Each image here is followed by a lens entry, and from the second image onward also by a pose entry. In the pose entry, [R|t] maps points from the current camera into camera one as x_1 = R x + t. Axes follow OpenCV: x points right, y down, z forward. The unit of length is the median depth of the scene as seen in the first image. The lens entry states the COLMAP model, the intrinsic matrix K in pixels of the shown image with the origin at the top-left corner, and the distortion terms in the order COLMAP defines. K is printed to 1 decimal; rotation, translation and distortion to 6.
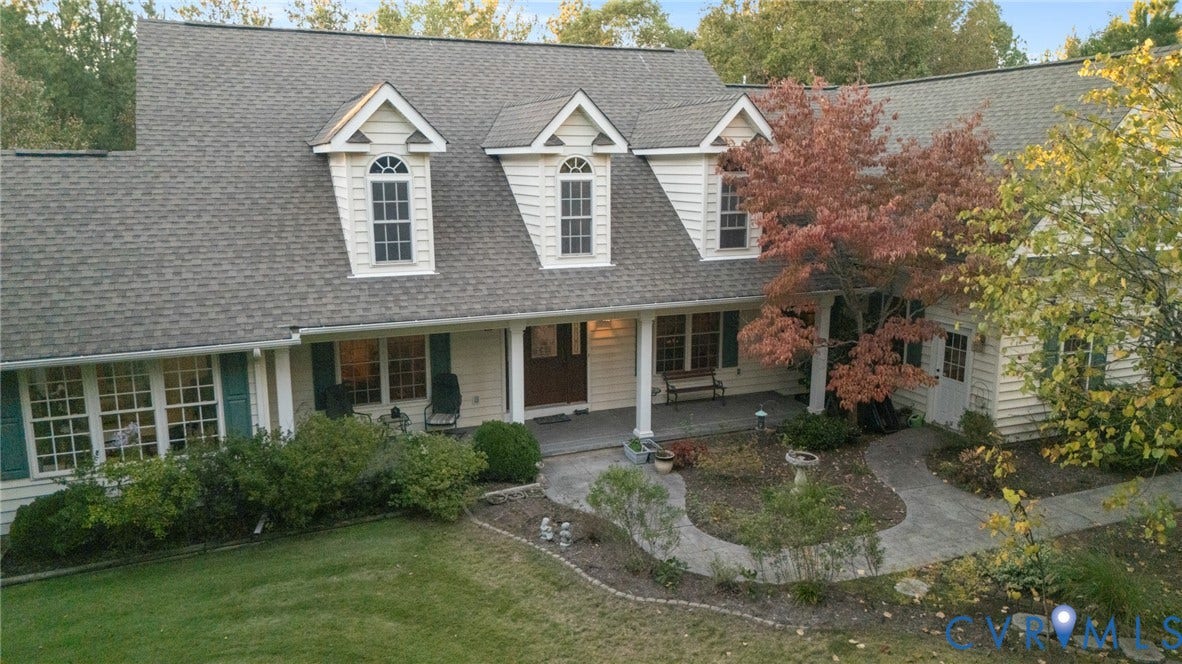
lens RADIAL K [[866.5, 0, 600.2], [0, 866.5, 337.2], [0, 0, 1]] dist [0.046173, -0.001461]
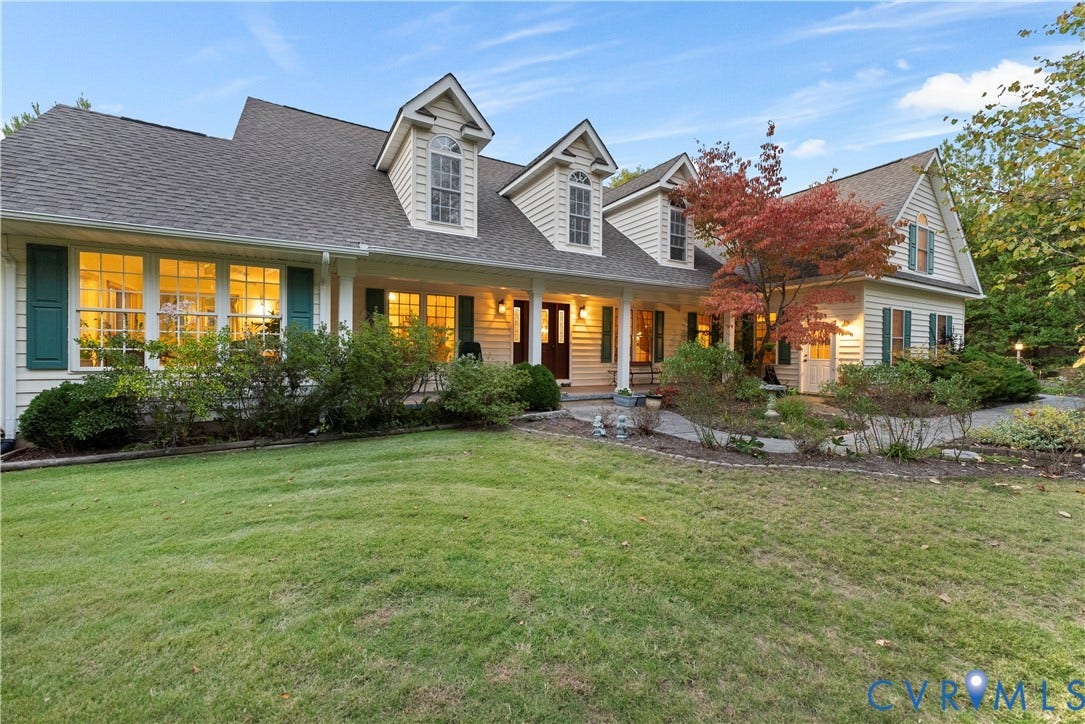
lens RADIAL K [[433.2, 0, 542.5], [0, 433.2, 362.0], [0, 0, 1]] dist [-0.000263, -0.000074]
pose [[0.991849, 0.009183, 0.127088, -0.175817], [0.014149, 0.983293, -0.181480, 0.211613], [-0.126632, 0.181799, 0.975148, 0.423519]]
